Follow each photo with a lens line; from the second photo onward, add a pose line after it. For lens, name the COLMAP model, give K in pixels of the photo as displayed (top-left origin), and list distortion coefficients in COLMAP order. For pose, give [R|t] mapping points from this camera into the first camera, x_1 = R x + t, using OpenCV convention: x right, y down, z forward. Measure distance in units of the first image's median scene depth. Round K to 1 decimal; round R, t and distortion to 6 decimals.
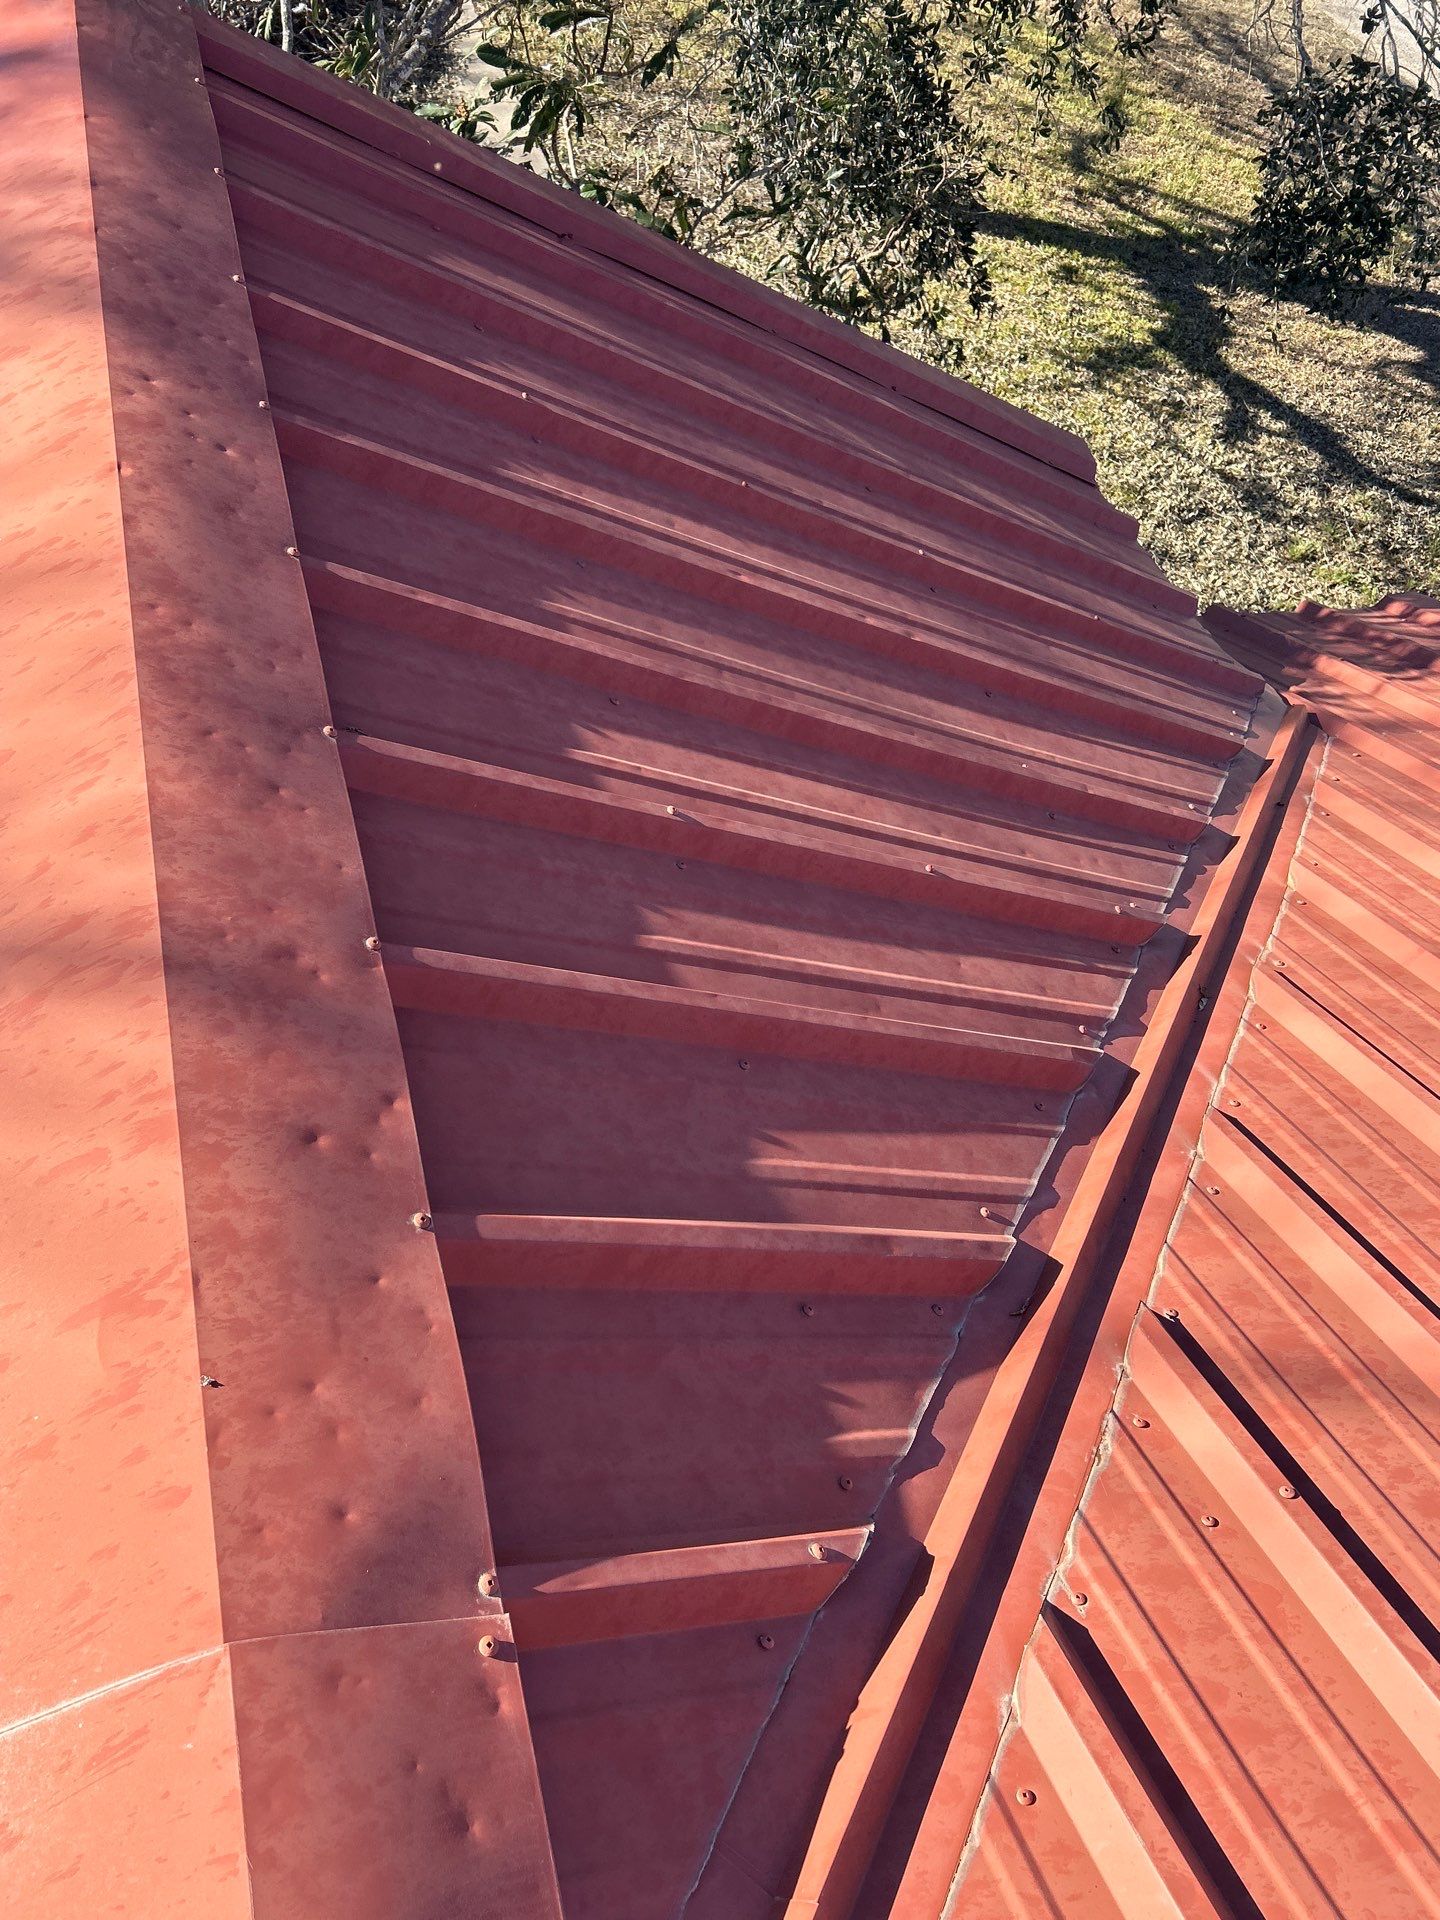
lens RADIAL K [[1429.6, 0, 720.0], [0, 1429.6, 960.0], [0, 0, 1]] dist [0.032477, -0.000799]
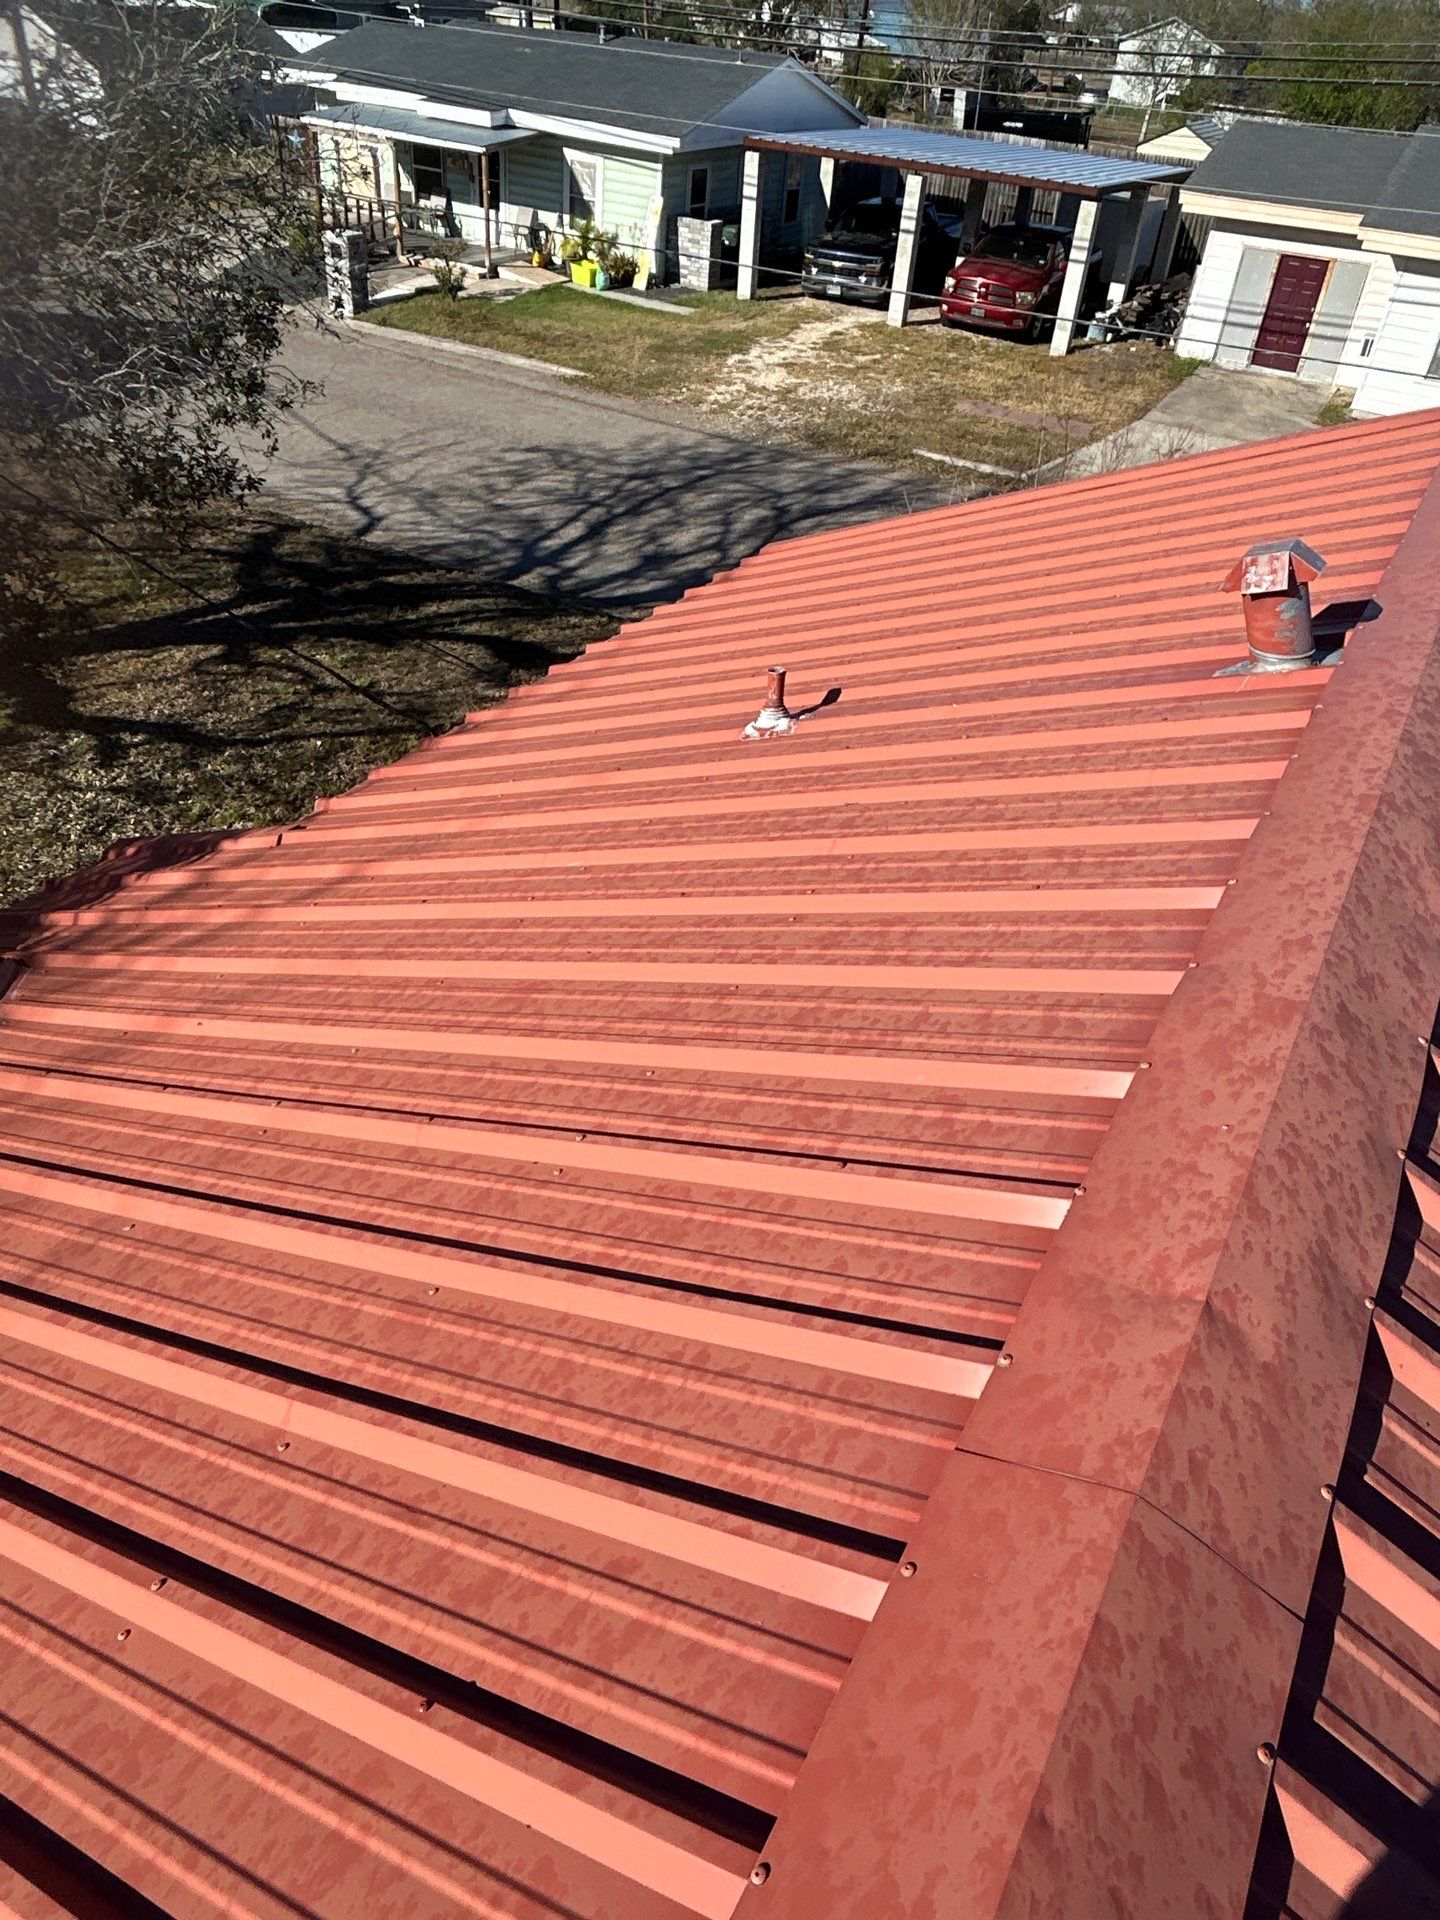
lens RADIAL K [[1535.6, 0, 720.0], [0, 1535.6, 960.0], [0, 0, 1]] dist [-0.004267, 0.007753]
pose [[0.773448, -0.469038, 0.426358, 0.127901], [0.555697, 0.825333, -0.100128, 0.187147], [-0.304924, 0.314370, 0.898995, -0.255479]]
